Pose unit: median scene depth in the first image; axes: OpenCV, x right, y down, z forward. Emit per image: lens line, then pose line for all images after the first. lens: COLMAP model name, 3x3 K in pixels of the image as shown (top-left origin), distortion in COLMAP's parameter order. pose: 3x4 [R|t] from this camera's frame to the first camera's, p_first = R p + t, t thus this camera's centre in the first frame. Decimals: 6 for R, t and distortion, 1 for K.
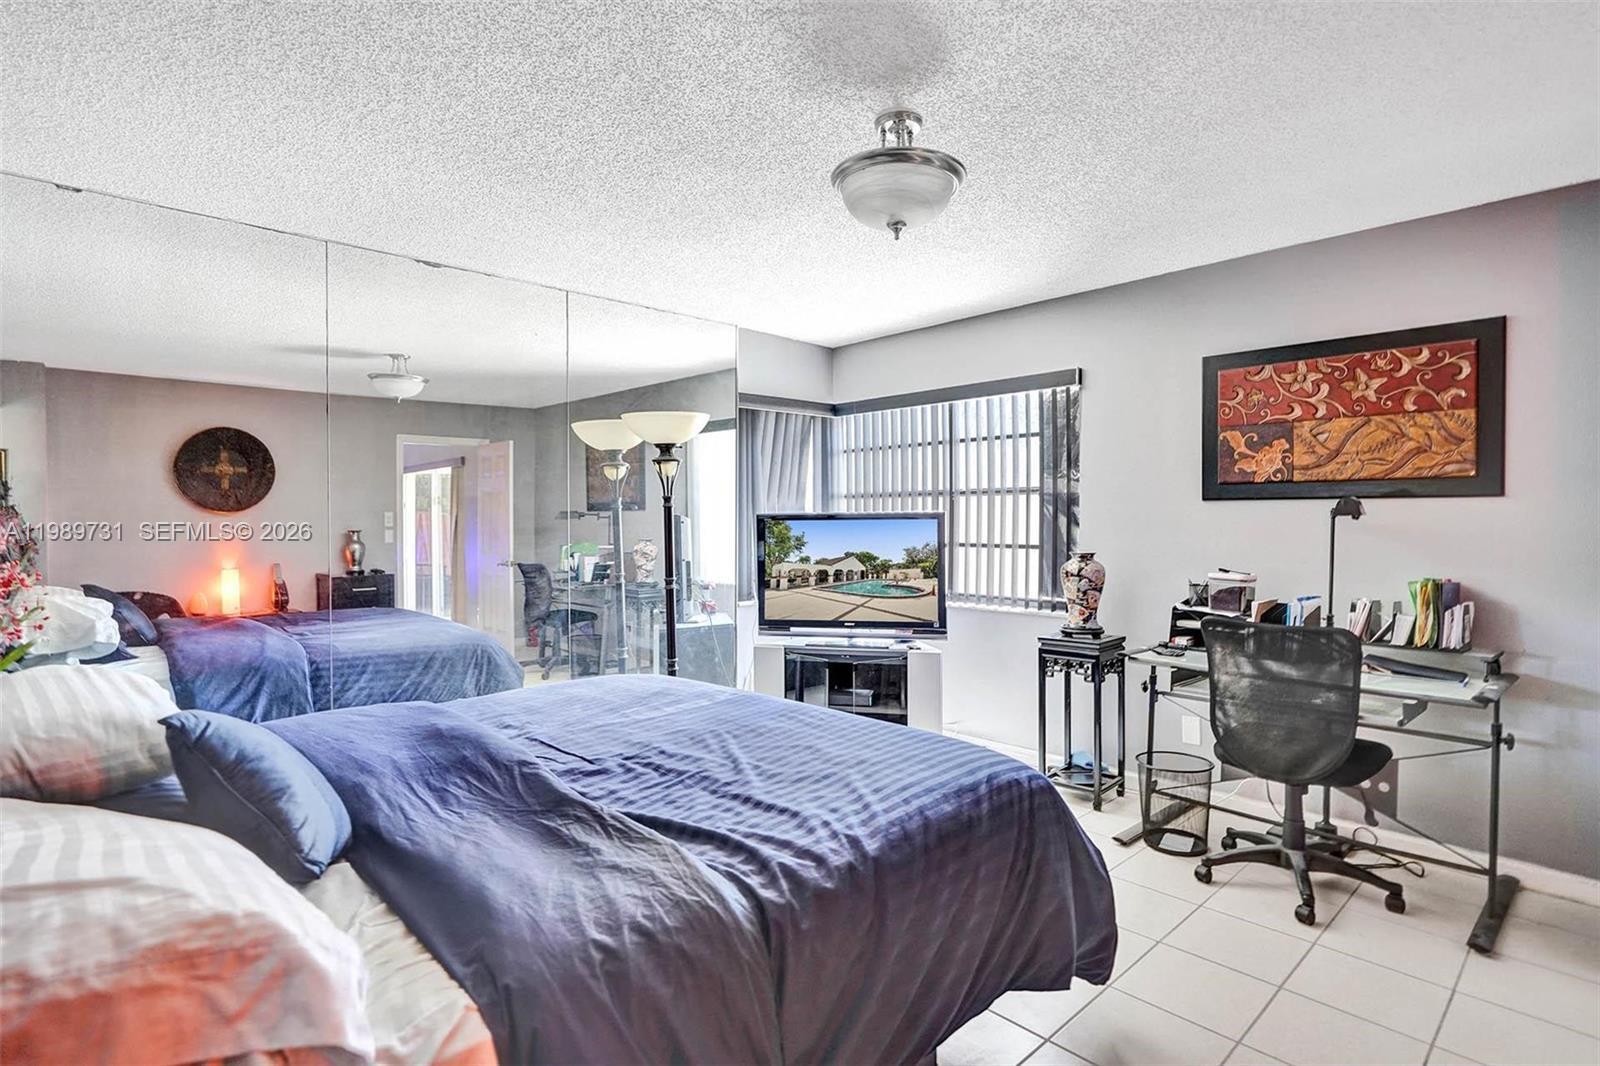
lens RADIAL K [[774.6, 0, 774.2], [0, 774.6, 540.2], [0, 0, 1]] dist [-0.001525, -0.000198]
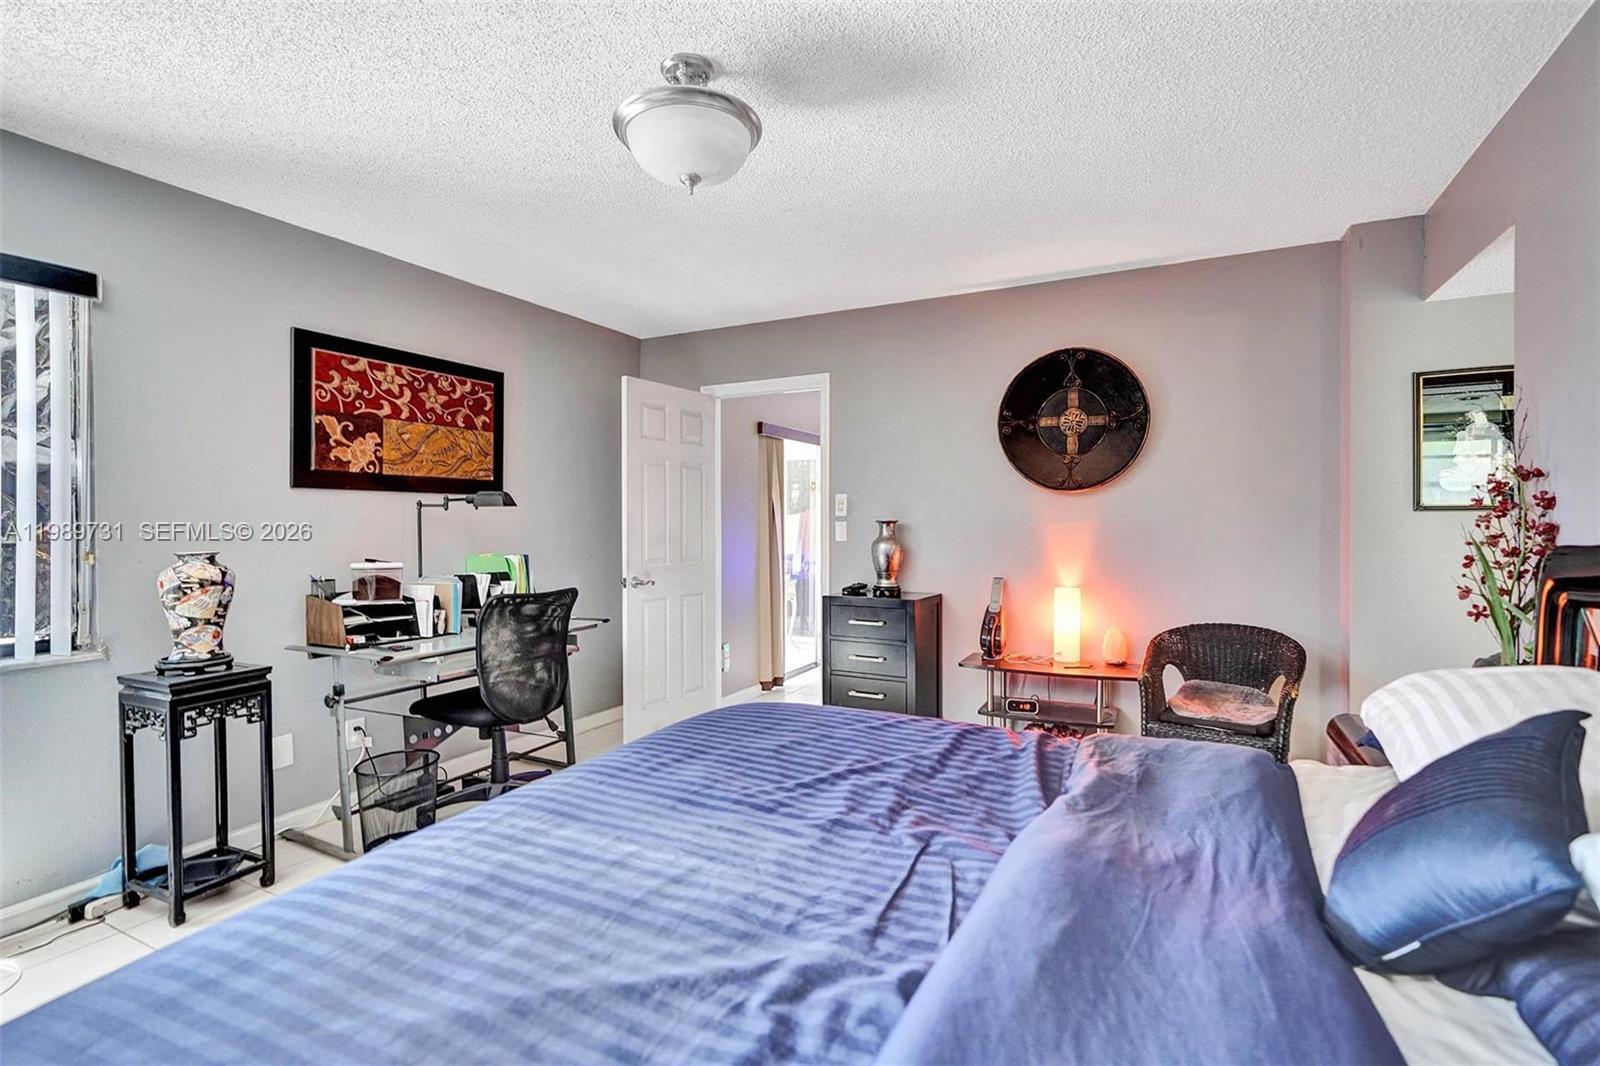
lens RADIAL K [[763.0, 0, 803.2], [0, 763.0, 527.2], [0, 0, 1]] dist [-0.016554, 0.010430]
pose [[-0.348473, 0.000959, 0.937318, -0.528023], [0.031378, 0.999451, 0.010643, 0.004070], [-0.936793, 0.033120, -0.348312, 0.859801]]
